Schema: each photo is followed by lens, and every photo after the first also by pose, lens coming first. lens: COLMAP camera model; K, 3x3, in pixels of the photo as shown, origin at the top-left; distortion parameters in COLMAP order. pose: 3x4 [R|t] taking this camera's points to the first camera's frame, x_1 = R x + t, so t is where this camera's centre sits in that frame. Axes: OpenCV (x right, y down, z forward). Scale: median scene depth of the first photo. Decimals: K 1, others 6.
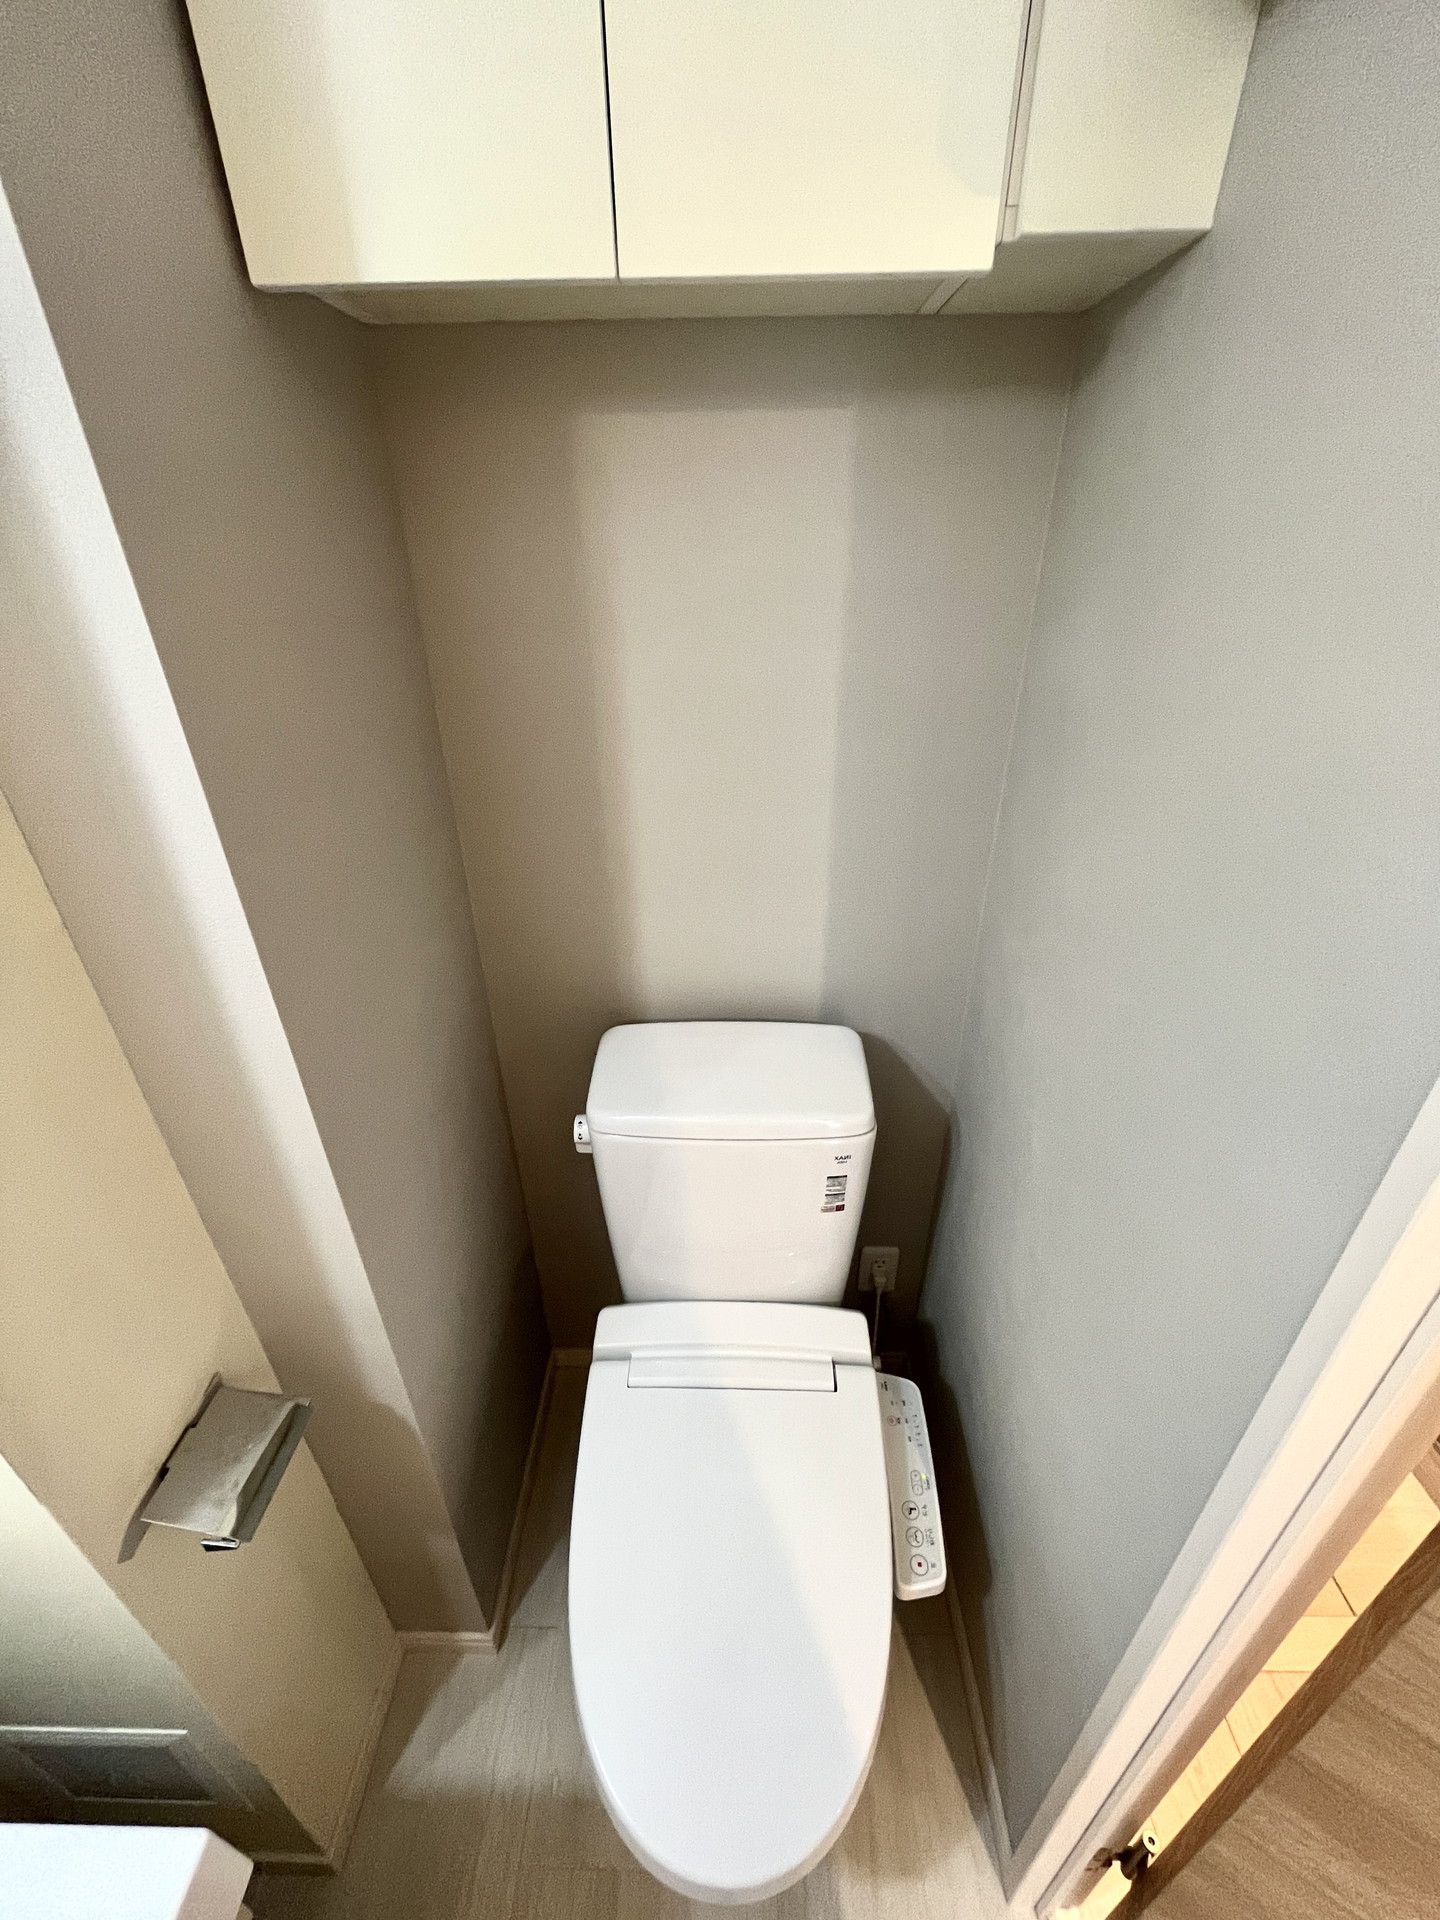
lens RADIAL K [[777.3, 0, 716.8], [0, 777.3, 954.0], [0, 0, 1]] dist [-0.001652, 0.000031]
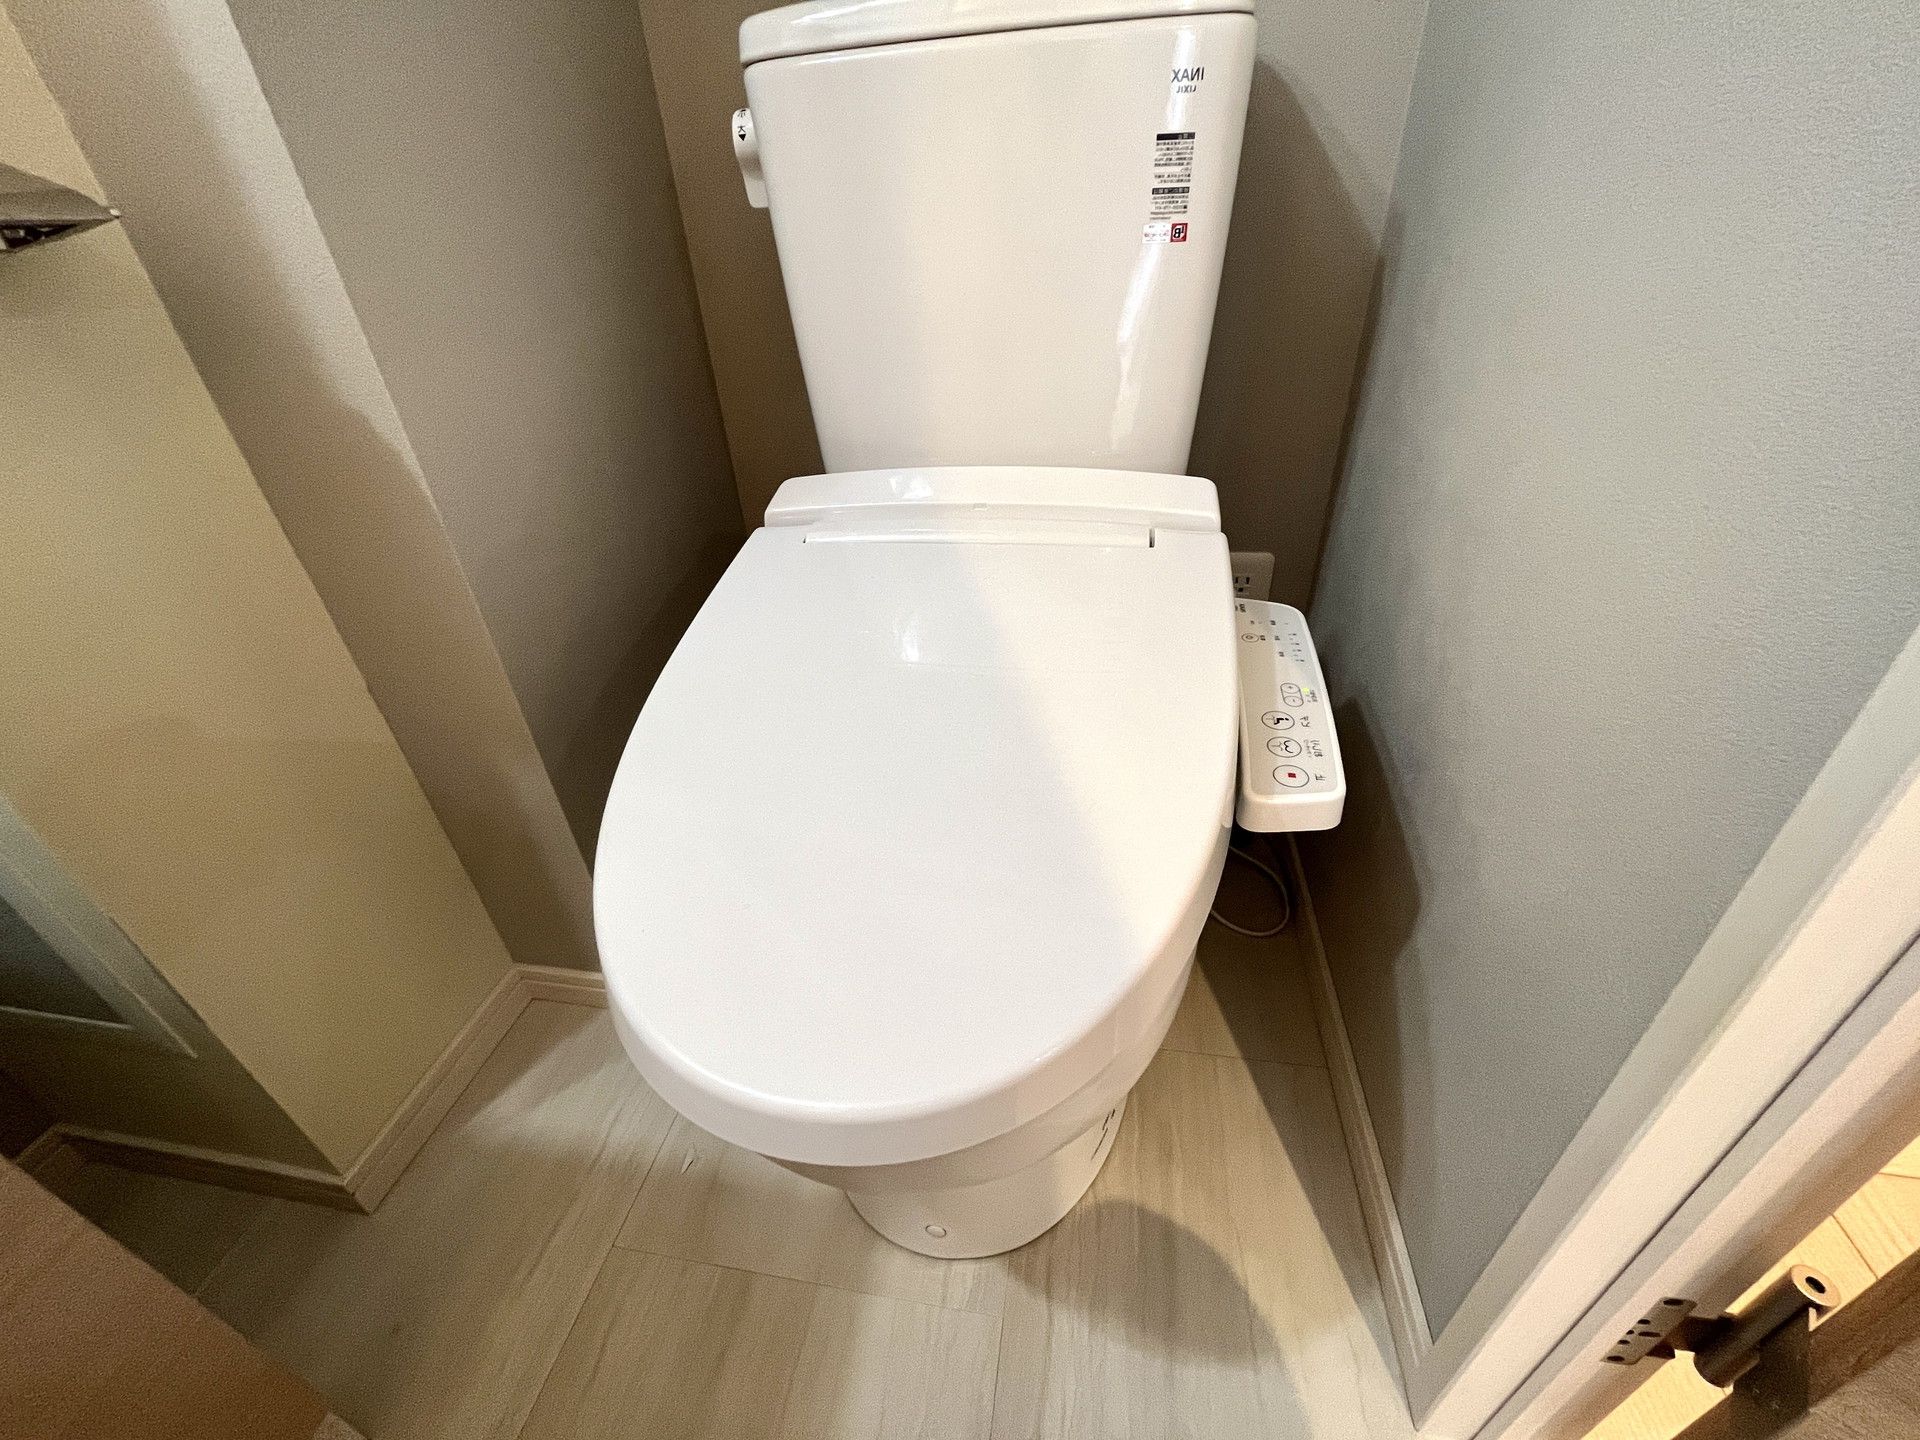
lens RADIAL K [[777.3, 0, 959.5], [0, 777.3, 727.6], [0, 0, 1]] dist [-0.001652, 0.000031]
pose [[0.987154, 0.051835, -0.151127, 0.112419], [-0.040969, 0.996405, 0.074146, 0.683207], [0.154428, -0.067002, 0.985730, 0.430882]]
